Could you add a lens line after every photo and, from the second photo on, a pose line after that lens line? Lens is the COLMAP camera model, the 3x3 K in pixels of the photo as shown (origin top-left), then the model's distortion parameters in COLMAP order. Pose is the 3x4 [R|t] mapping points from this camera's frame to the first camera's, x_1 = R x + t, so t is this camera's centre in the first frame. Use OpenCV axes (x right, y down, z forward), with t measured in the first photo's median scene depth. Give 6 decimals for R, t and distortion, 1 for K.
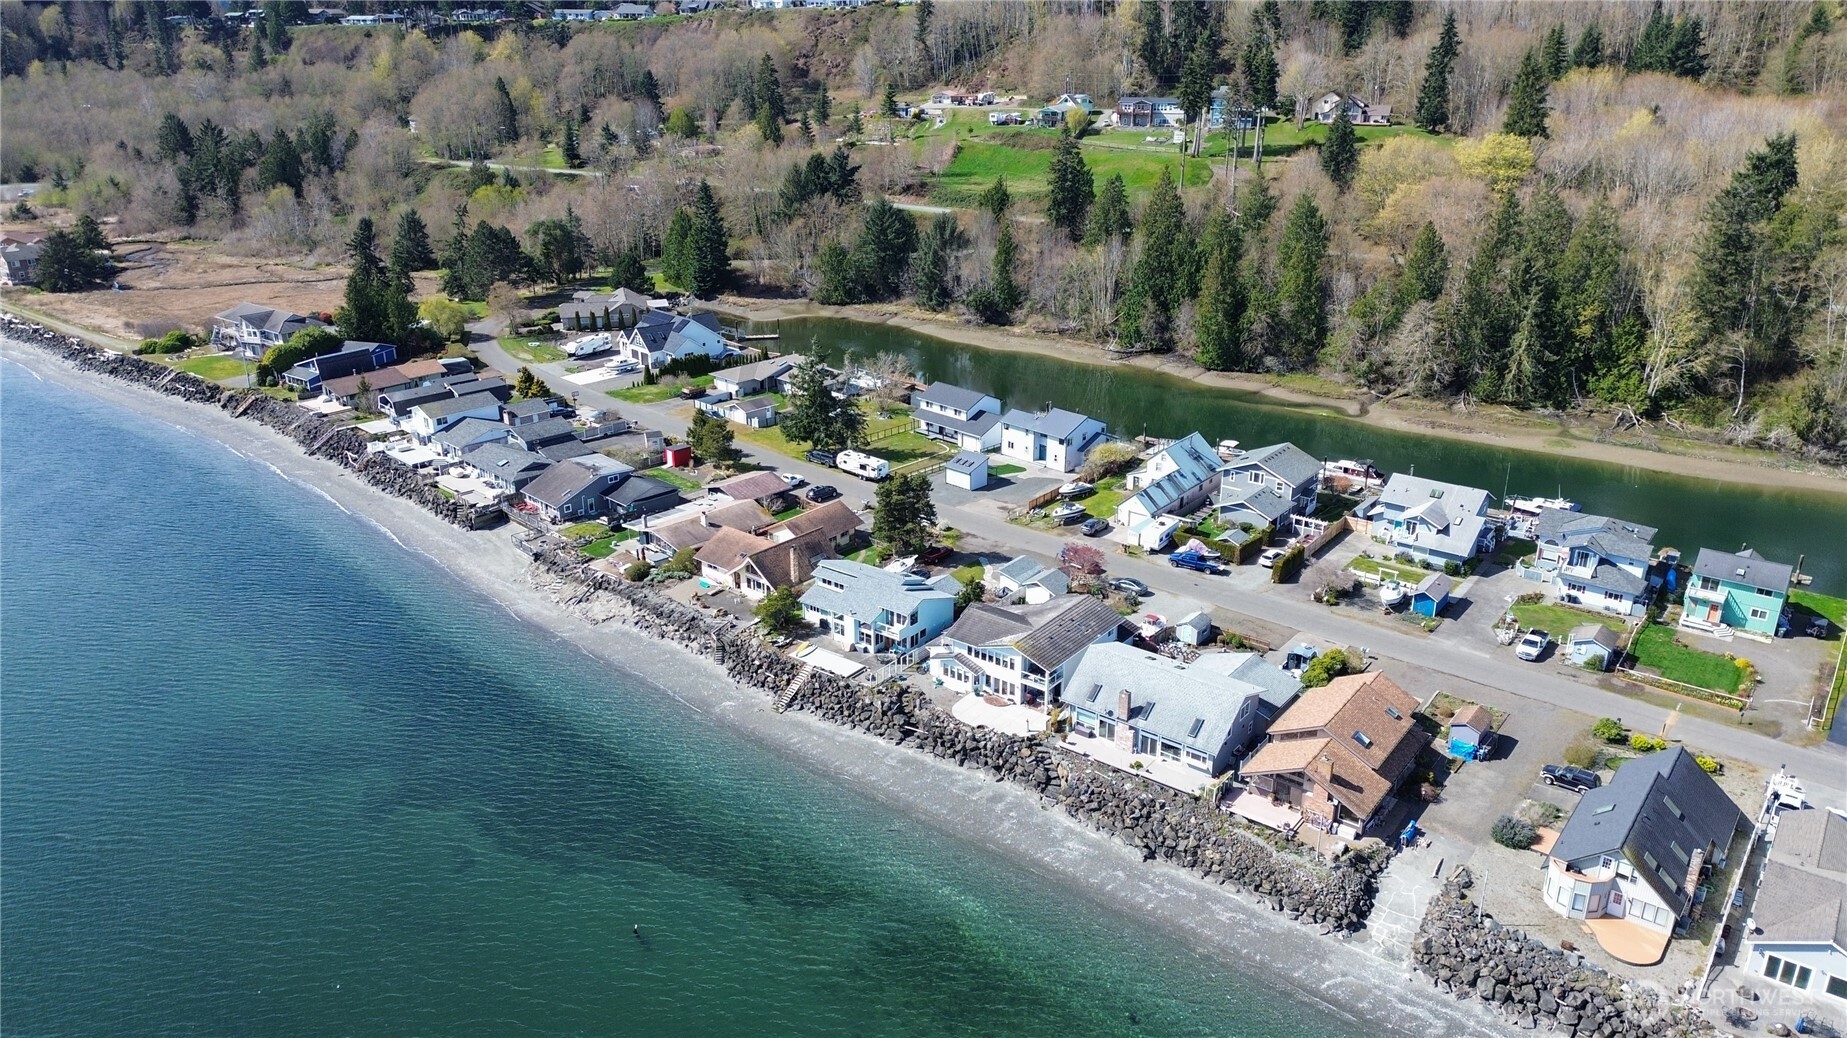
lens RADIAL K [[1294.2, 0, 923.5], [0, 1294.2, 519.0], [0, 0, 1]] dist [0.089954, -0.097318]
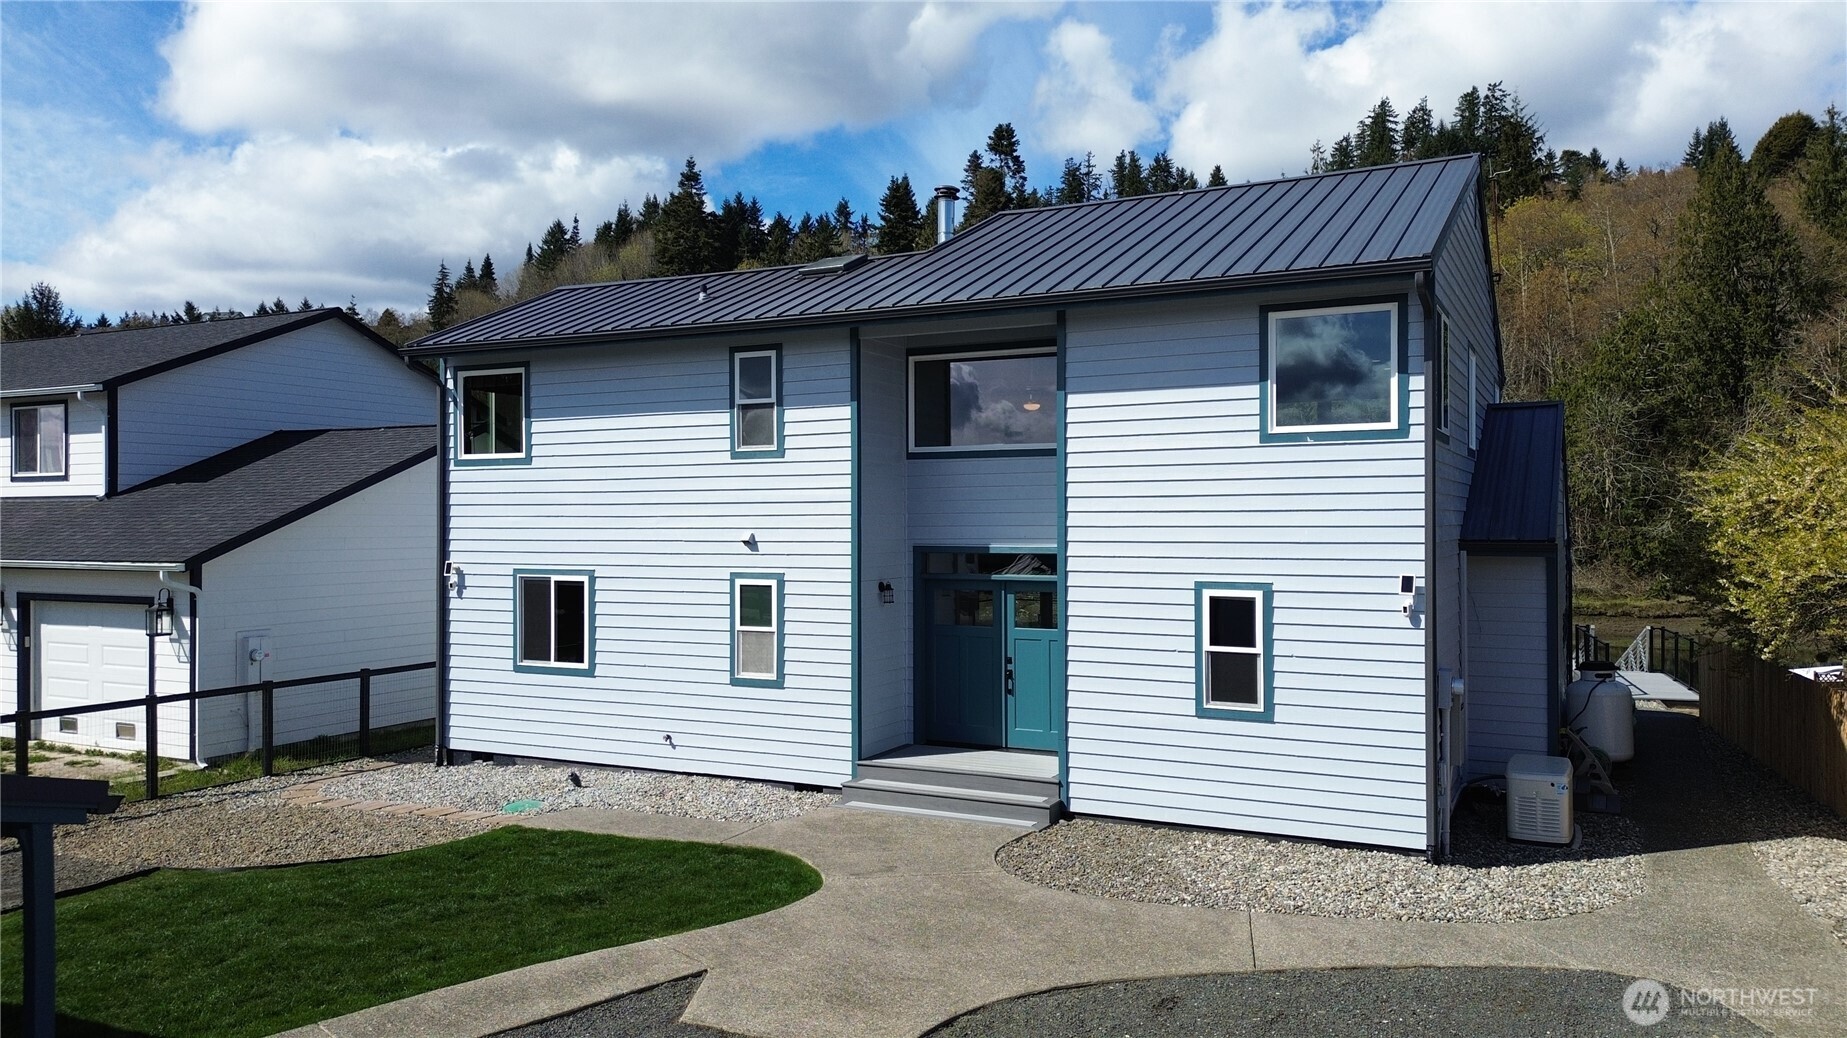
lens RADIAL K [[1294.2, 0, 923.5], [0, 1294.2, 519.0], [0, 0, 1]] dist [0.089954, -0.097318]
pose [[0.949526, -0.000133, 0.313687, 0.050556], [0.114480, 0.931174, -0.346134, -0.024500], [-0.292051, 0.364574, 0.884190, 0.726986]]
